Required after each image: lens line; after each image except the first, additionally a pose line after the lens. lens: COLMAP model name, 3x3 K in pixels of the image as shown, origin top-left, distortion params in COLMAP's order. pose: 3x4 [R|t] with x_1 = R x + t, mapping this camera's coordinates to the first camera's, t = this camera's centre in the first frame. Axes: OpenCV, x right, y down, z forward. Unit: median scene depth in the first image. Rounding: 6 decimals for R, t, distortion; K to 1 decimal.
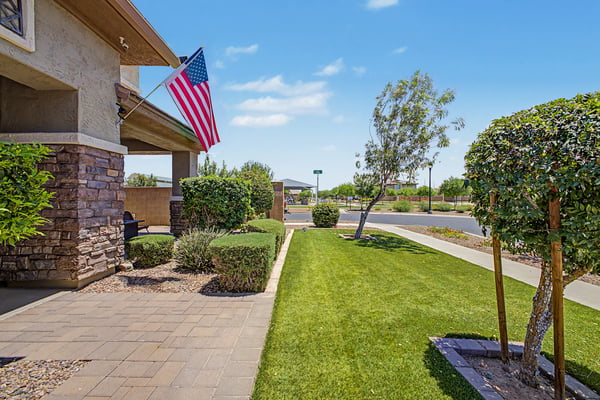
lens RADIAL K [[237.0, 0, 298.0], [0, 237.0, 197.1], [0, 0, 1]] dist [0.018515, -0.000465]
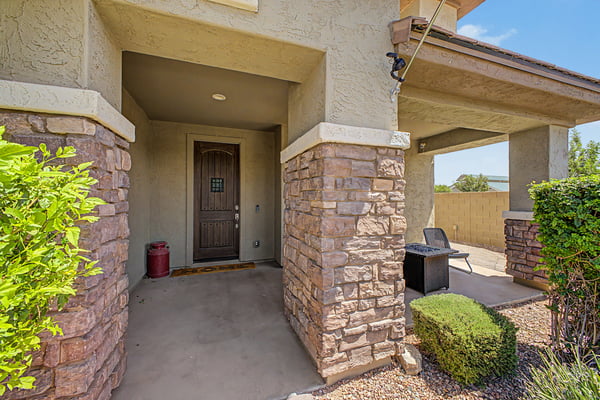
lens RADIAL K [[237.0, 0, 297.6], [0, 237.0, 196.6], [0, 0, 1]] dist [0.018515, -0.000465]
pose [[0.356351, -0.007843, -0.934319, -0.354226], [0.001998, 0.999969, -0.007632, -0.074100], [0.934350, 0.000853, 0.356356, 0.664430]]
